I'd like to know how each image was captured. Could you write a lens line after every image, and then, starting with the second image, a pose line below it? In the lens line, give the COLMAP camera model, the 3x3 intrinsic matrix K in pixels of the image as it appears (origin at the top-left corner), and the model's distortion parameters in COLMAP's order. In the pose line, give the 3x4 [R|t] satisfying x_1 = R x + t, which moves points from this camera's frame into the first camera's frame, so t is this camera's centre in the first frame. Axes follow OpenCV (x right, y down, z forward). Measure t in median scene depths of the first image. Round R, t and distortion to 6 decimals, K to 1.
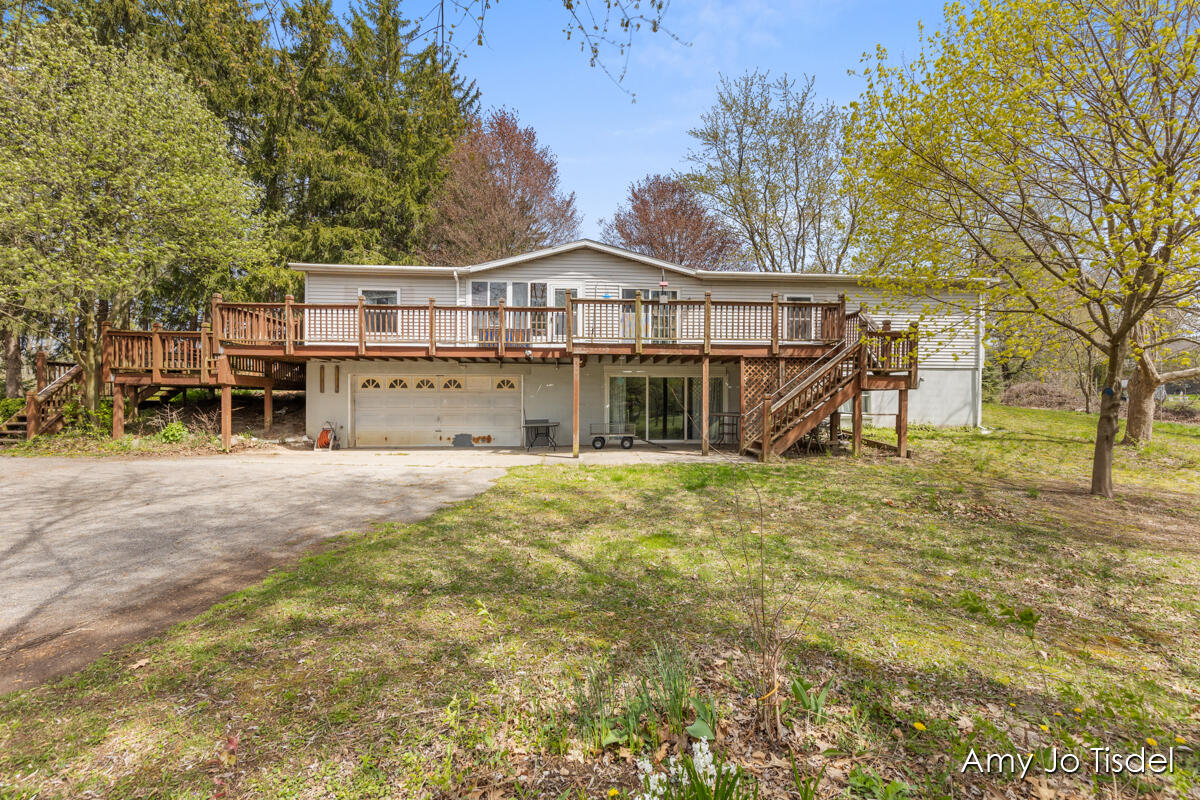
lens RADIAL K [[548.5, 0, 598.3], [0, 548.5, 397.6], [0, 0, 1]] dist [0.004019, 0.000161]
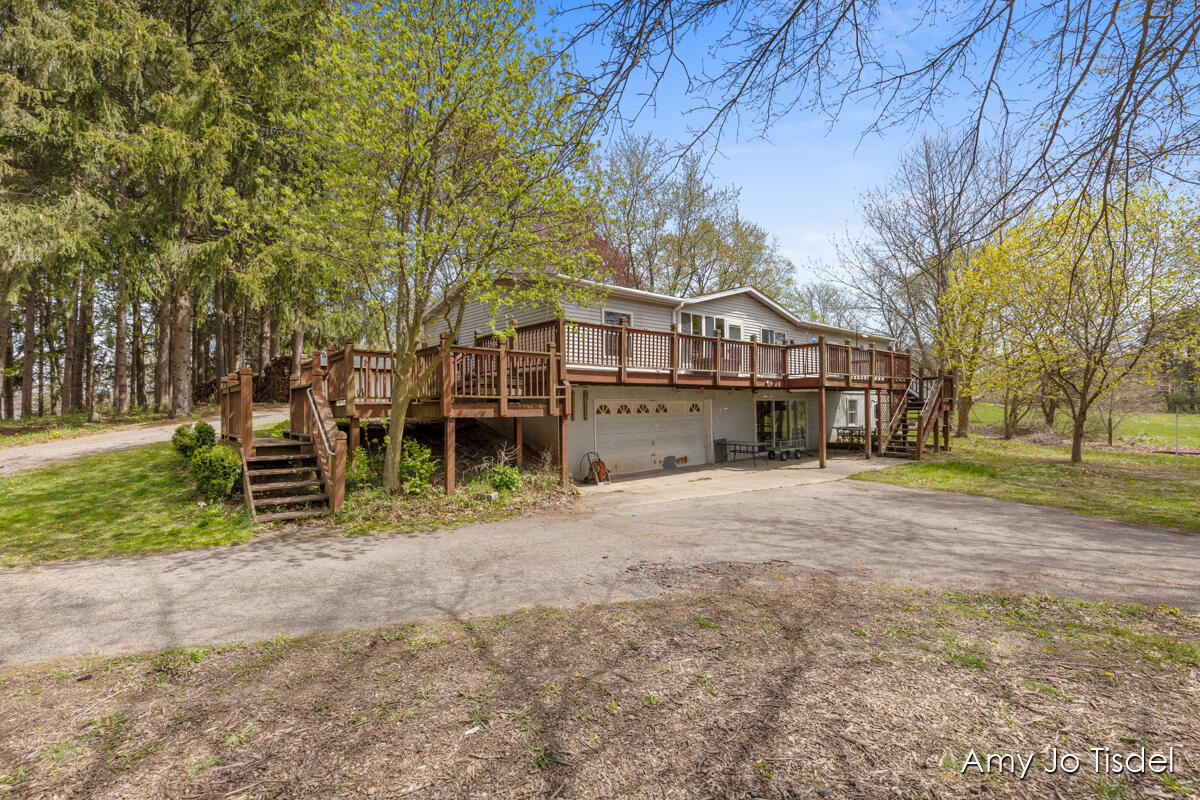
lens RADIAL K [[548.5, 0, 597.8], [0, 548.5, 401.0], [0, 0, 1]] dist [0.004019, 0.000161]
pose [[0.802194, -0.006635, 0.597027, -0.988202], [0.011438, 0.999926, -0.004256, -0.036682], [-0.596954, 0.010243, 0.802210, 0.245569]]
